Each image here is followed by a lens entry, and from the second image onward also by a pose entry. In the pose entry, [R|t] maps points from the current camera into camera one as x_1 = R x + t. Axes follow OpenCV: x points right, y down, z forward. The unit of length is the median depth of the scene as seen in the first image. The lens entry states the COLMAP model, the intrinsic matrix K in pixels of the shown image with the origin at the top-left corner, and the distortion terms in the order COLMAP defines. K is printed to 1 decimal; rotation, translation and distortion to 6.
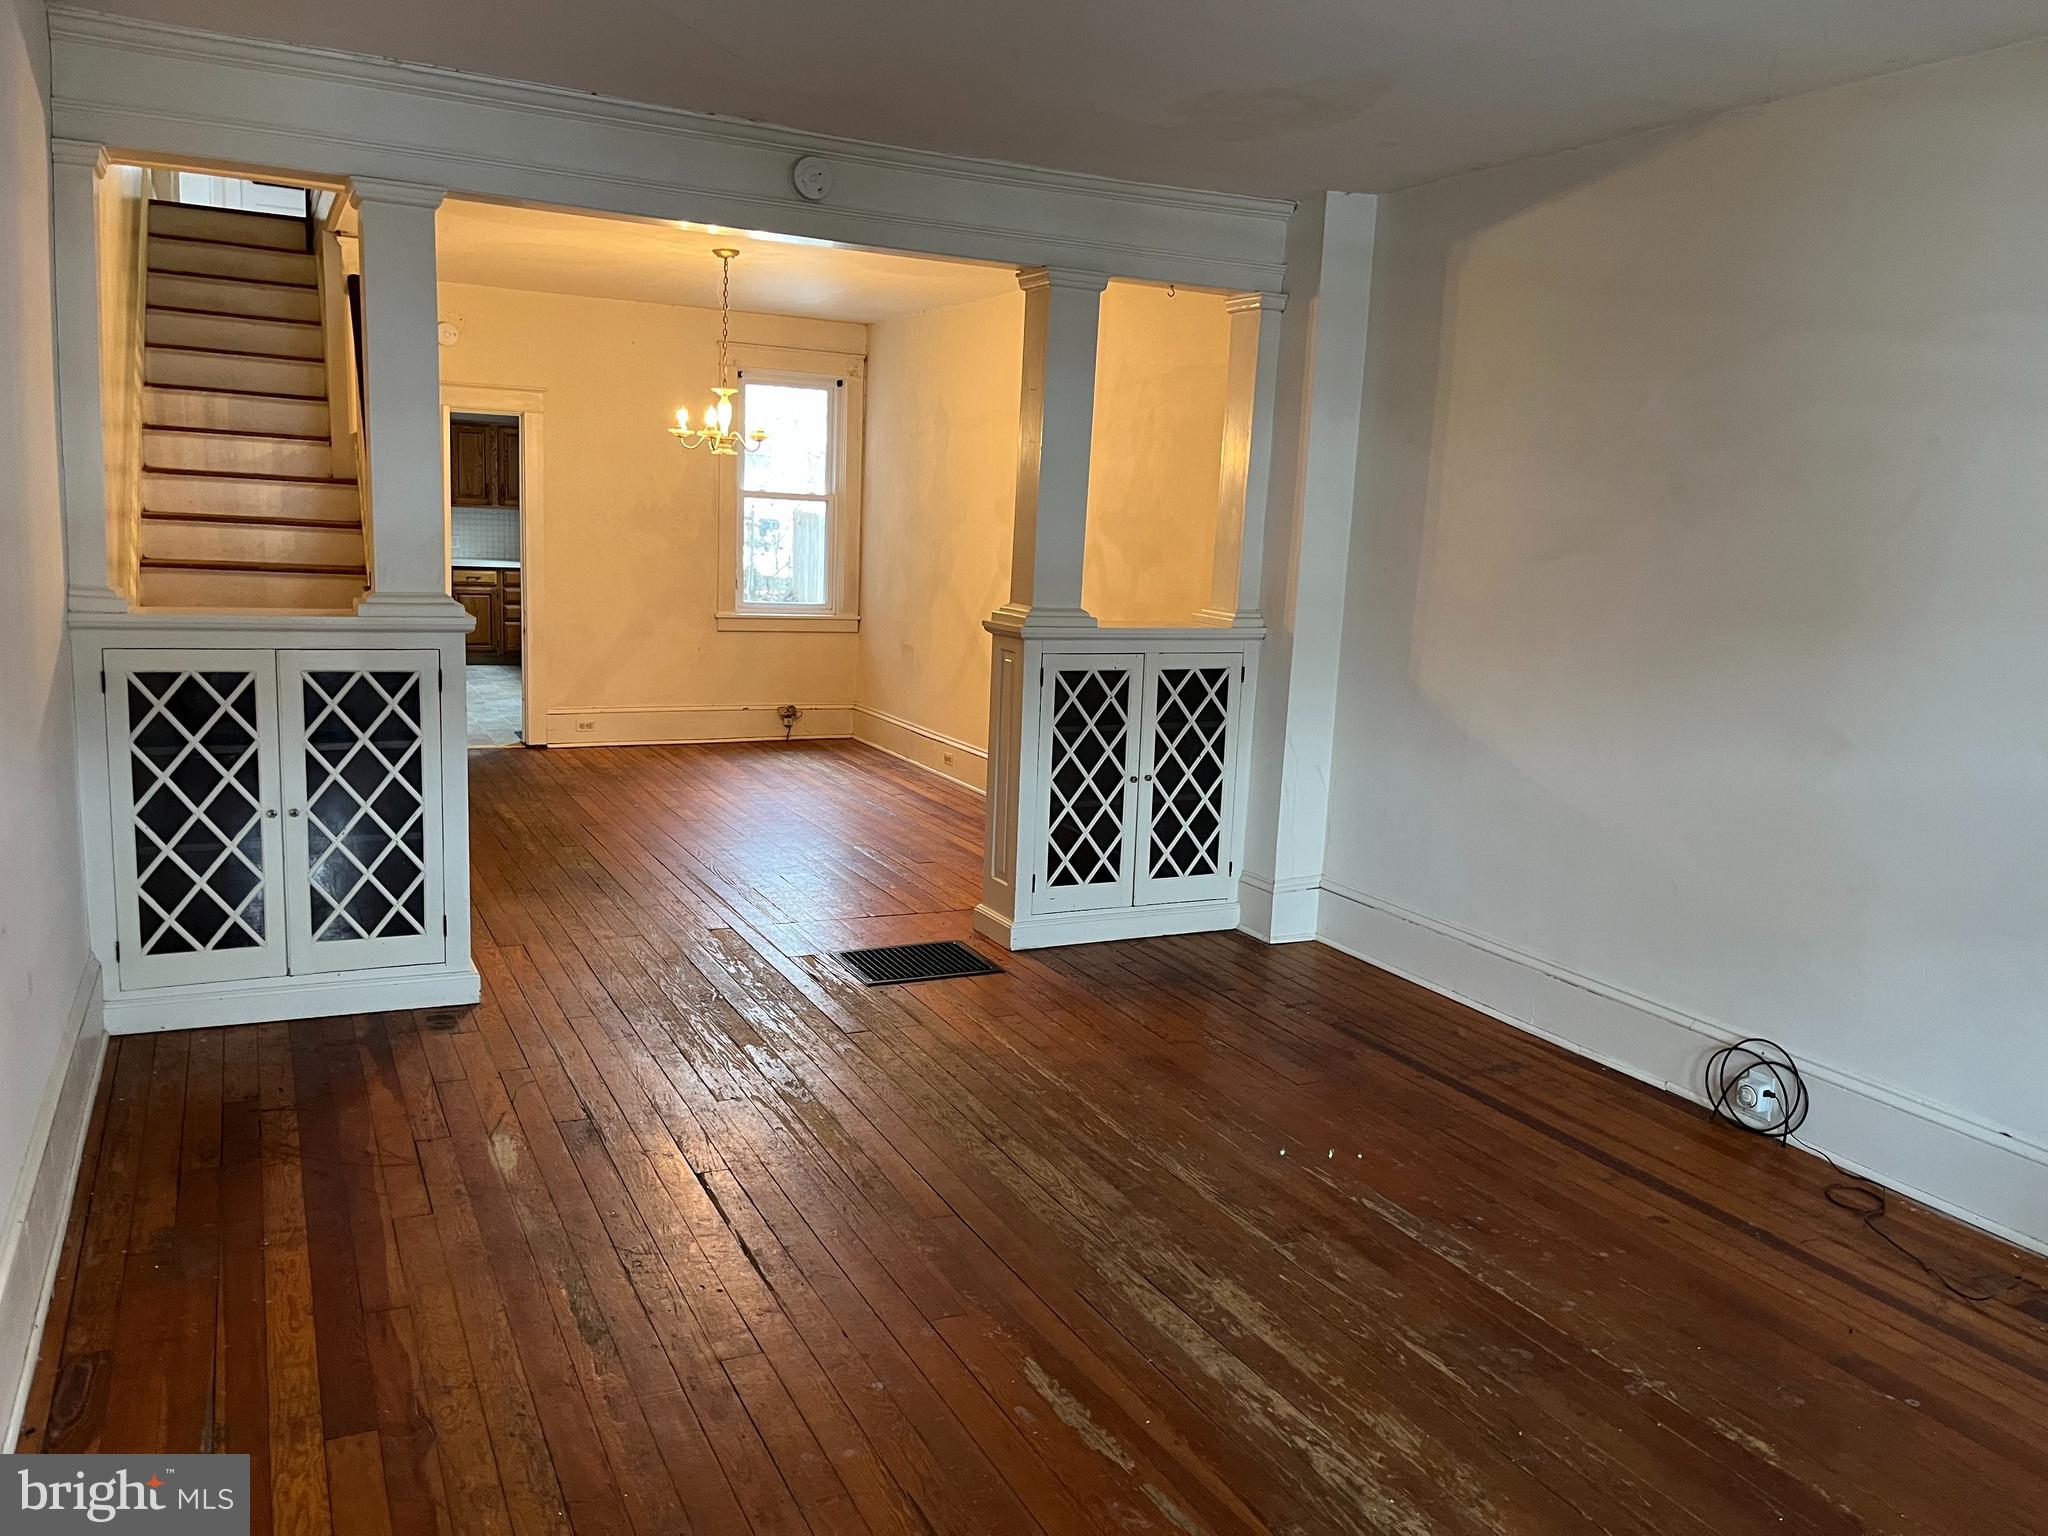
lens RADIAL K [[1554.9, 0, 1022.5], [0, 1554.9, 770.7], [0, 0, 1]] dist [0.009566, -0.004008]
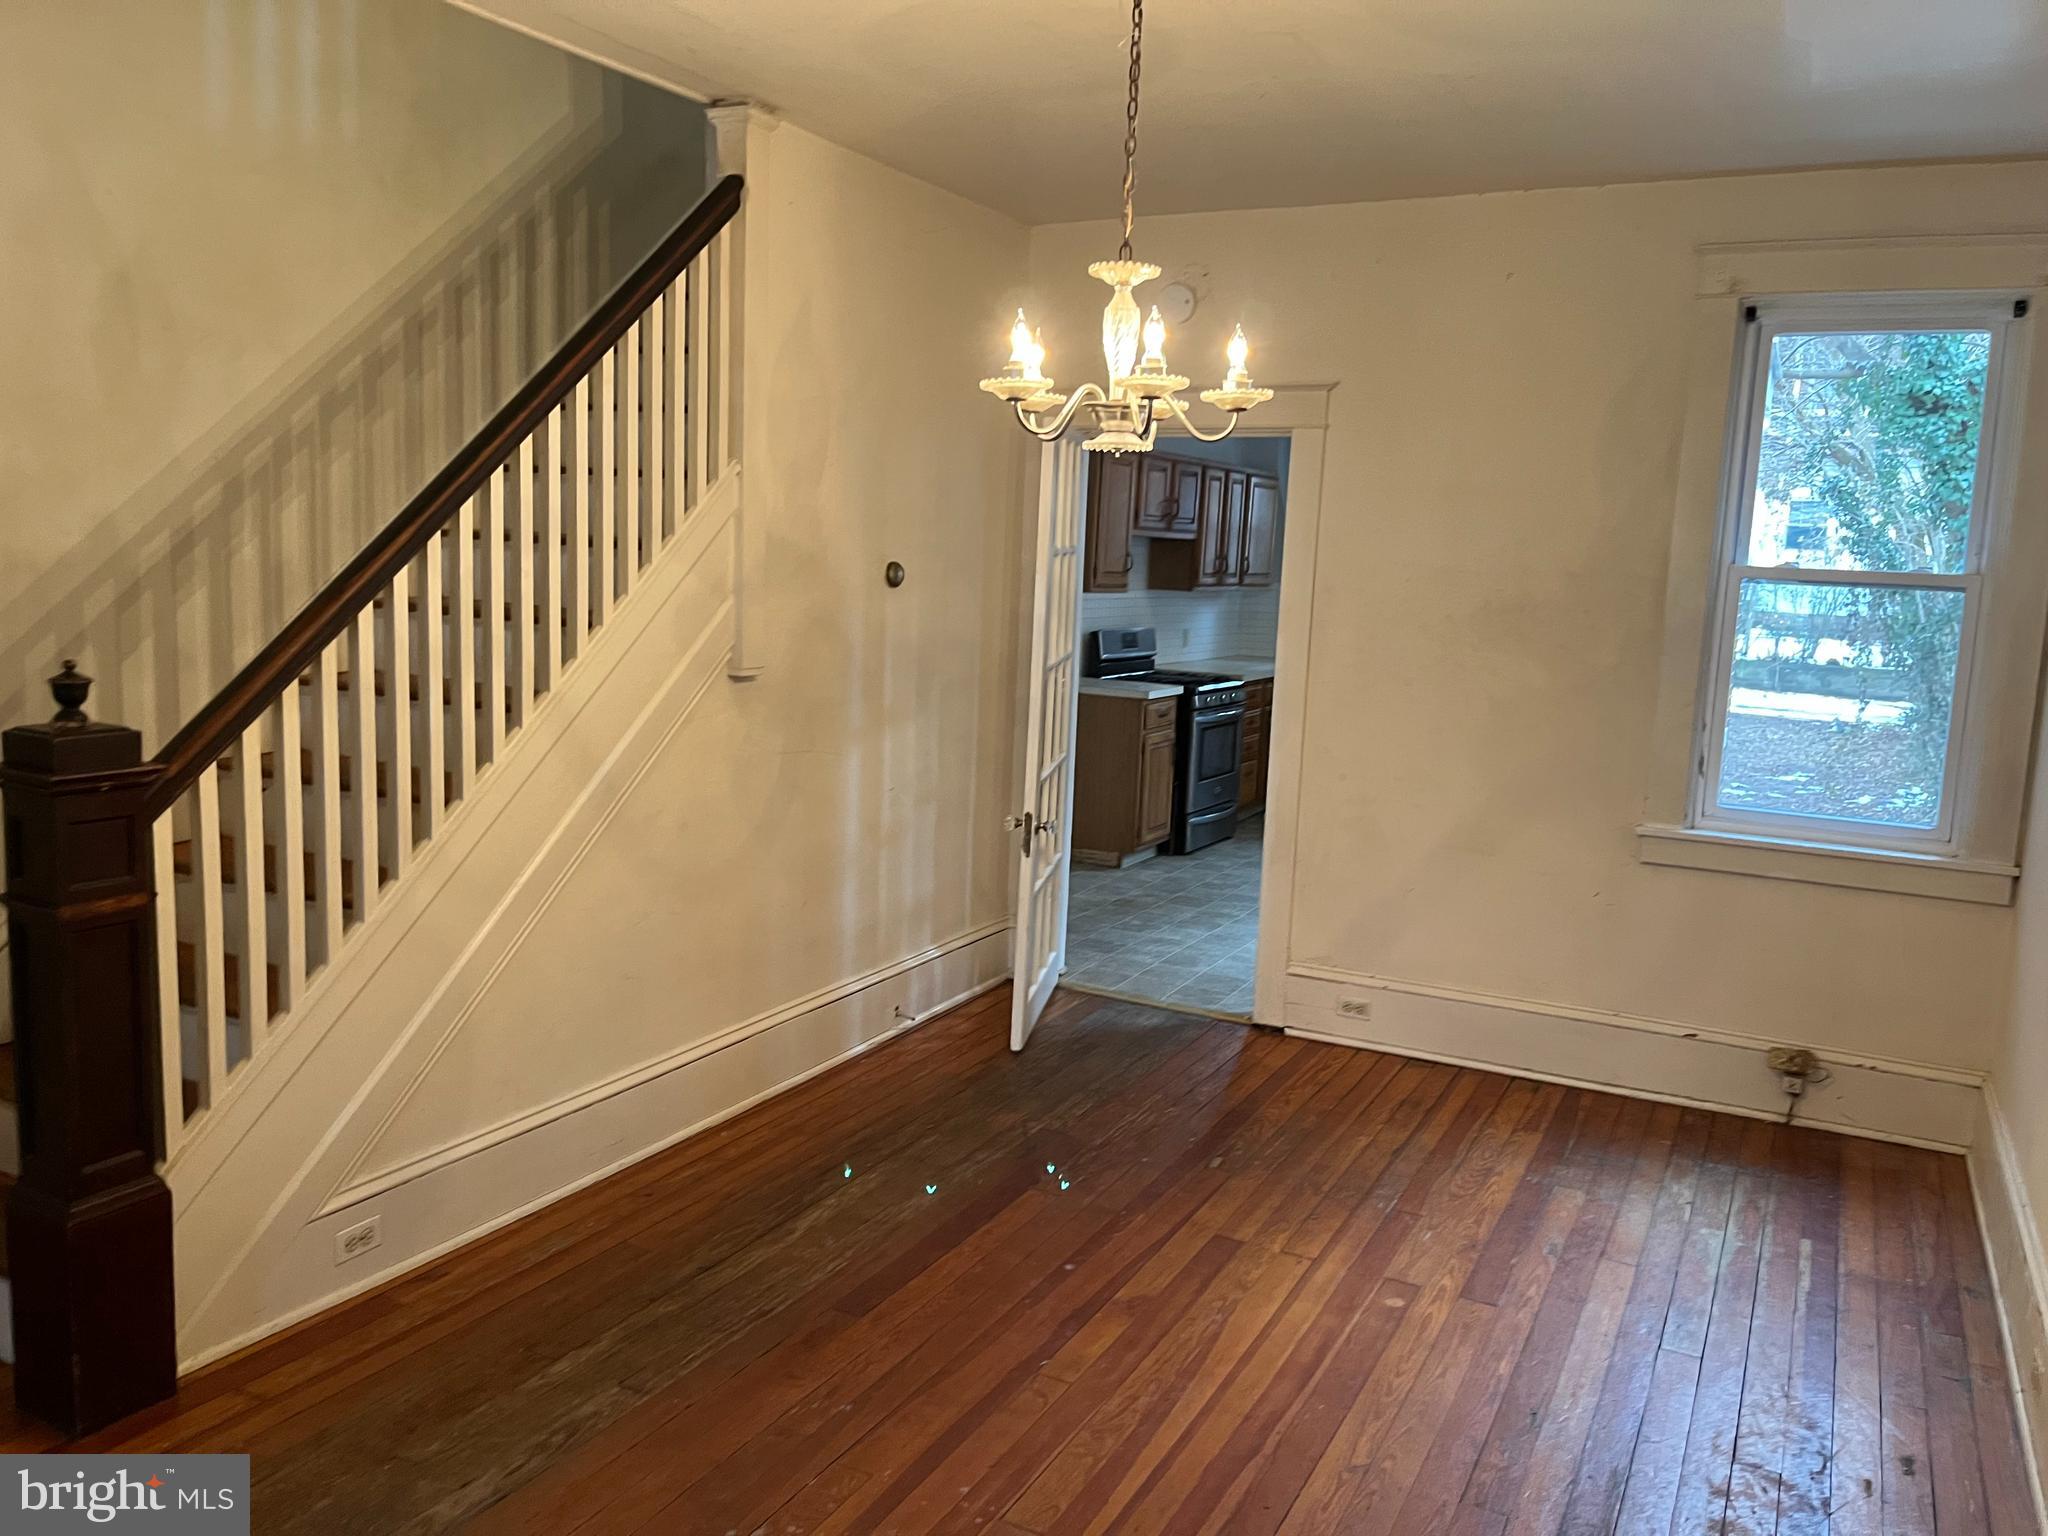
lens RADIAL K [[1554.9, 0, 1030.4], [0, 1554.9, 765.6], [0, 0, 1]] dist [0.009566, -0.004008]
pose [[0.592258, 0.090334, -0.800669, 0.068842], [-0.147064, 0.989123, 0.002812, -0.092167], [0.792214, 0.116085, 0.599101, 0.561518]]
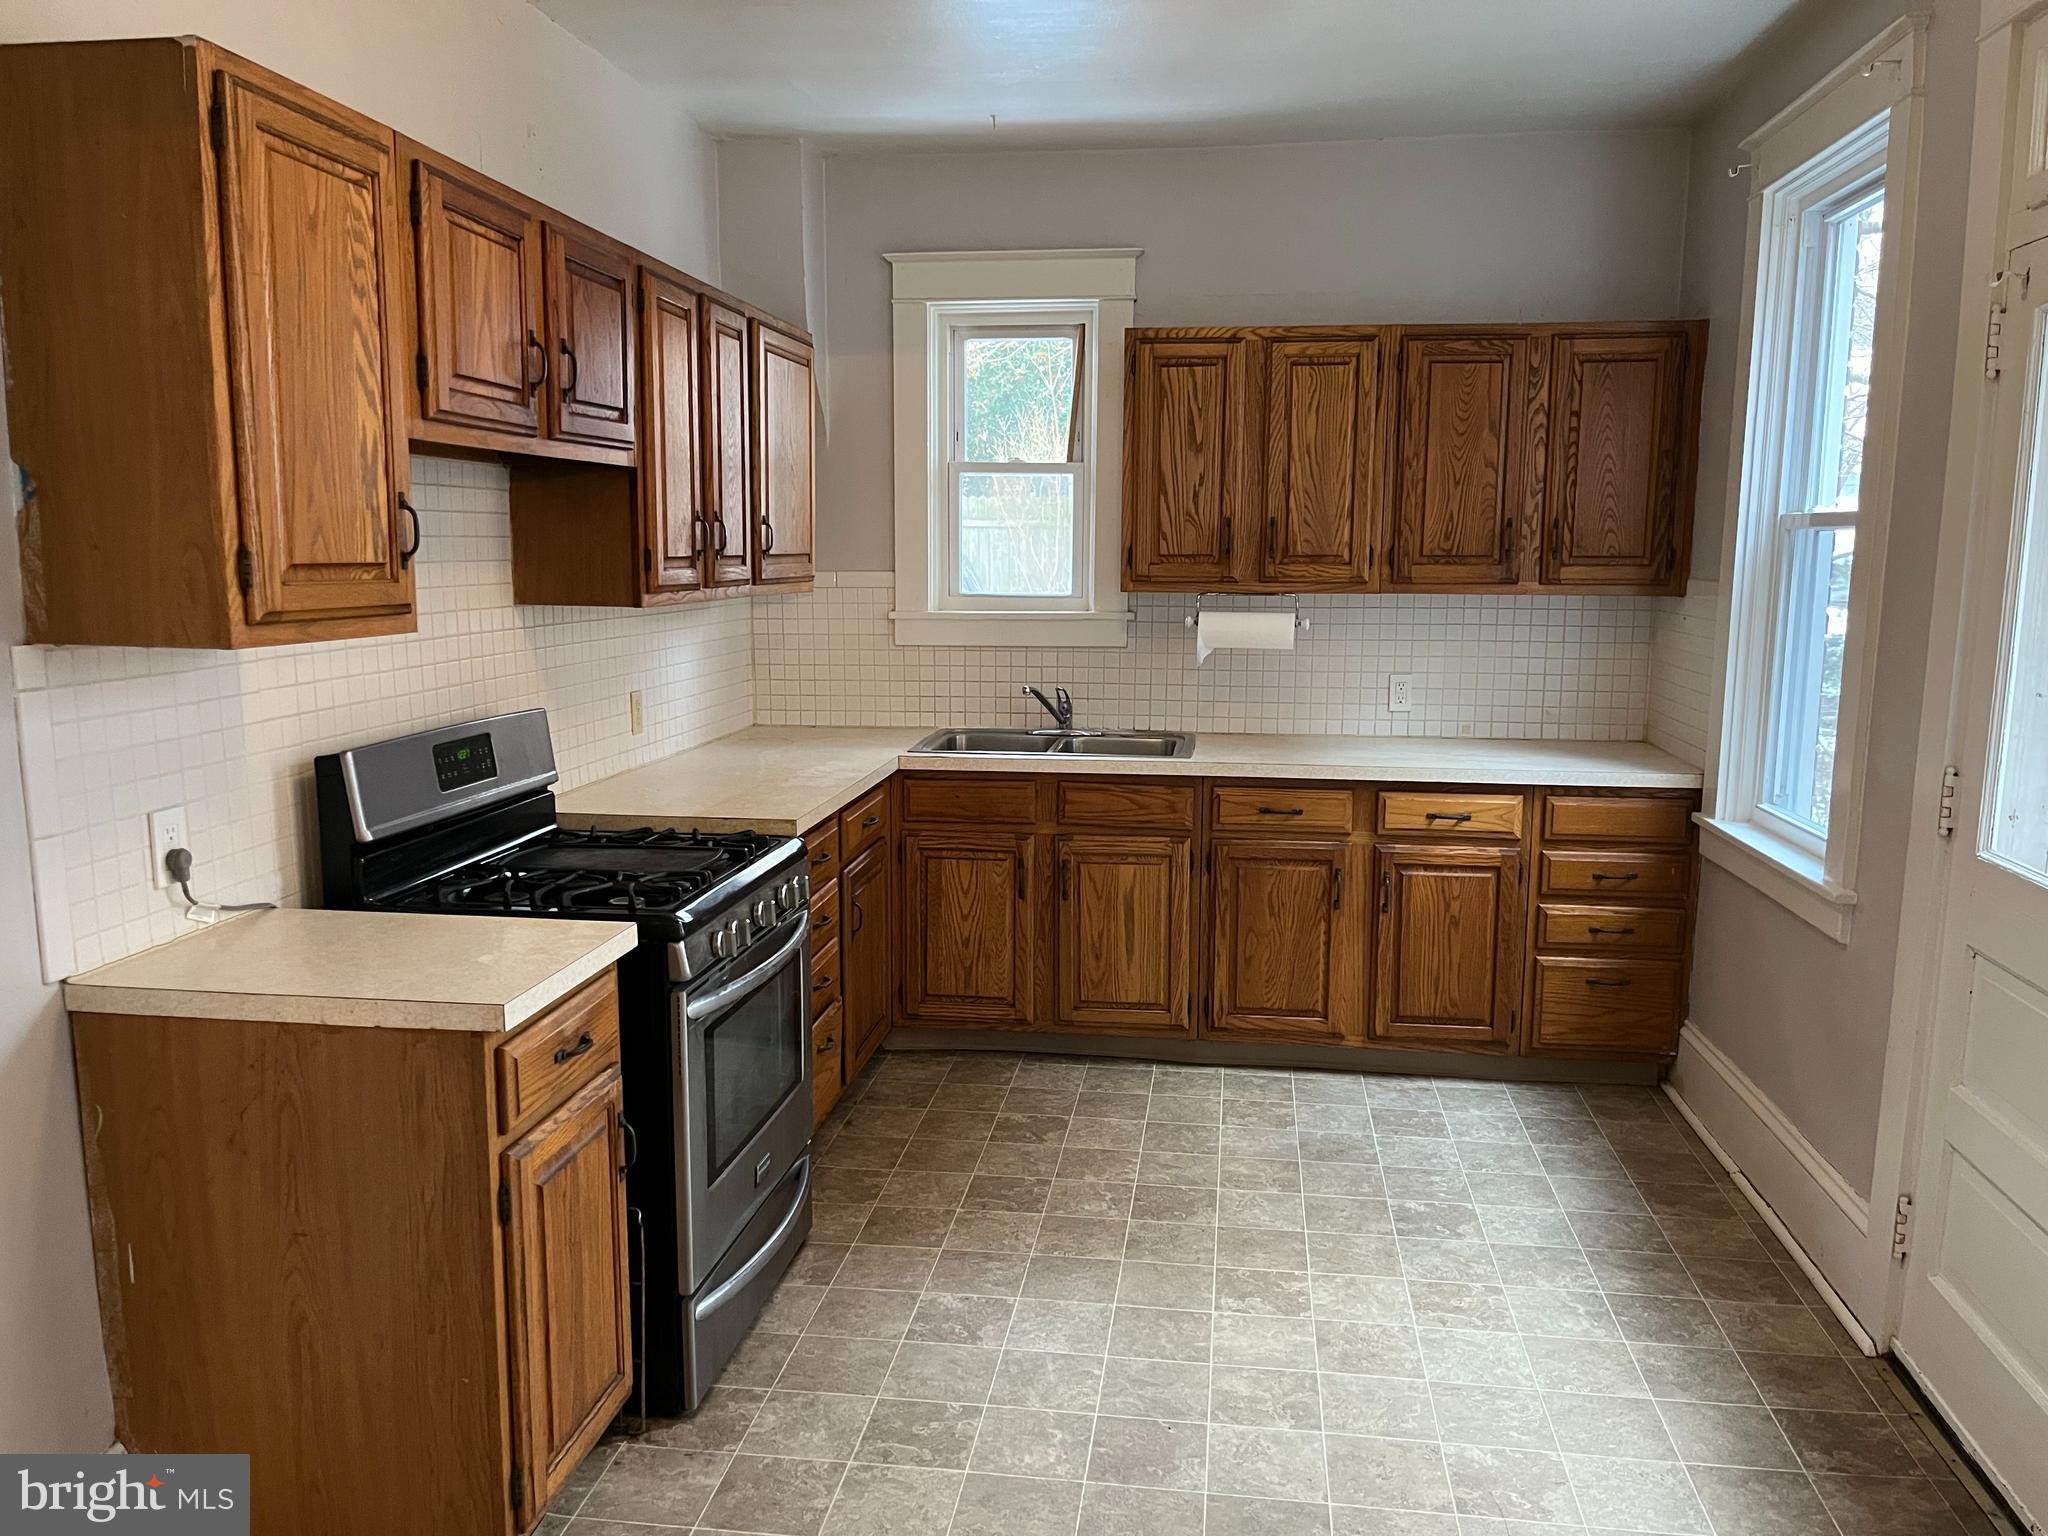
lens RADIAL K [[1554.9, 0, 1040.2], [0, 1554.9, 772.2], [0, 0, 1]] dist [0.009566, -0.004008]
pose [[0.829911, 0.032643, -0.556940, -0.326308], [-0.052003, 0.998467, -0.018969, -0.162325], [0.555467, 0.044705, 0.830336, 0.916743]]
